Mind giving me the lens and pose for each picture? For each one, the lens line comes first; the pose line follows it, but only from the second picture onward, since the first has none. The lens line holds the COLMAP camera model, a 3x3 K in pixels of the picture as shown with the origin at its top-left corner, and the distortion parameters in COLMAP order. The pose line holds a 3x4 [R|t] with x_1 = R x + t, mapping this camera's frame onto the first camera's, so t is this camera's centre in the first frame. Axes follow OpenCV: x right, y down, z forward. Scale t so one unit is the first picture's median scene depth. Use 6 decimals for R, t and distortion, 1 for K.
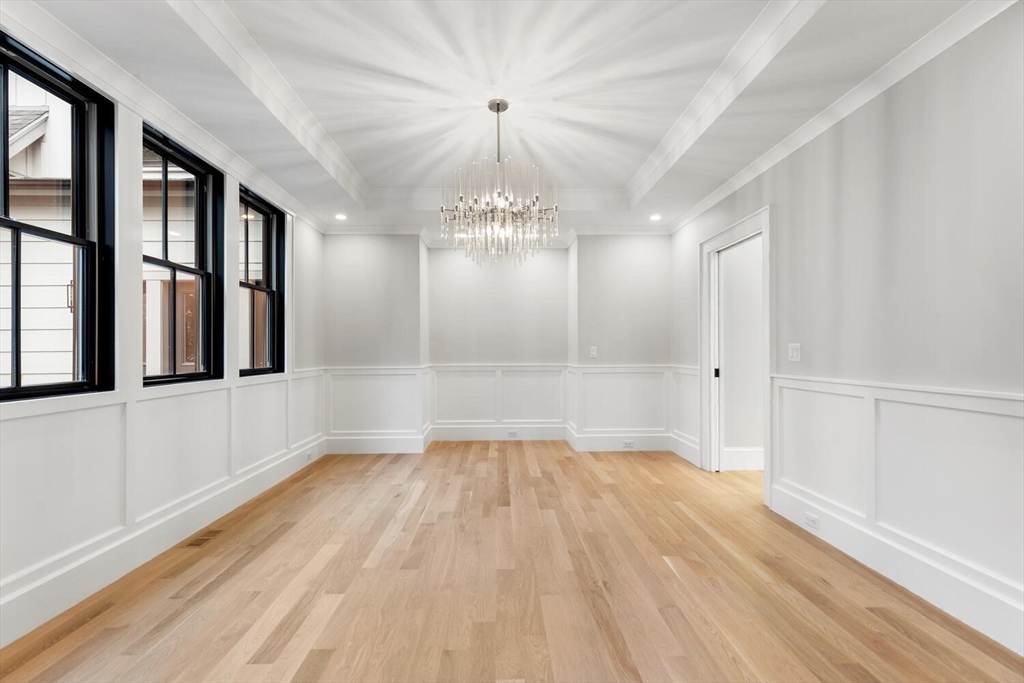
lens RADIAL K [[457.7, 0, 510.5], [0, 457.7, 349.4], [0, 0, 1]] dist [0.002548, 0.000302]
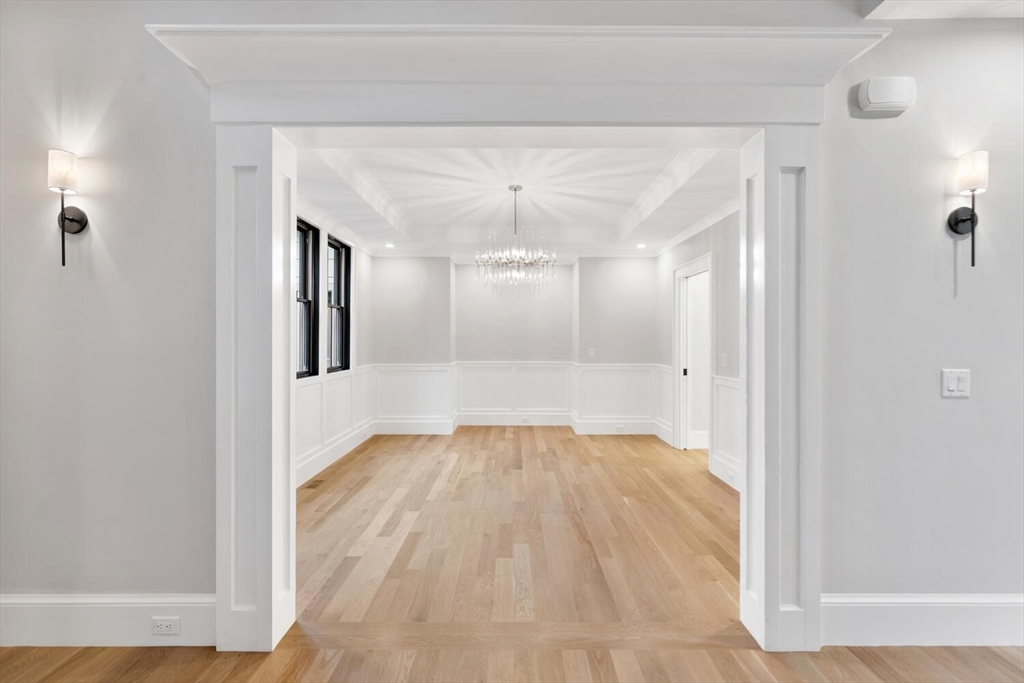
lens RADIAL K [[457.7, 0, 510.5], [0, 457.7, 349.4], [0, 0, 1]] dist [0.002548, 0.000302]
pose [[0.999493, 0.005510, -0.031362, 0.004380], [-0.004911, 0.999805, 0.019135, -0.040792], [0.031462, -0.018971, 0.999325, -0.340500]]
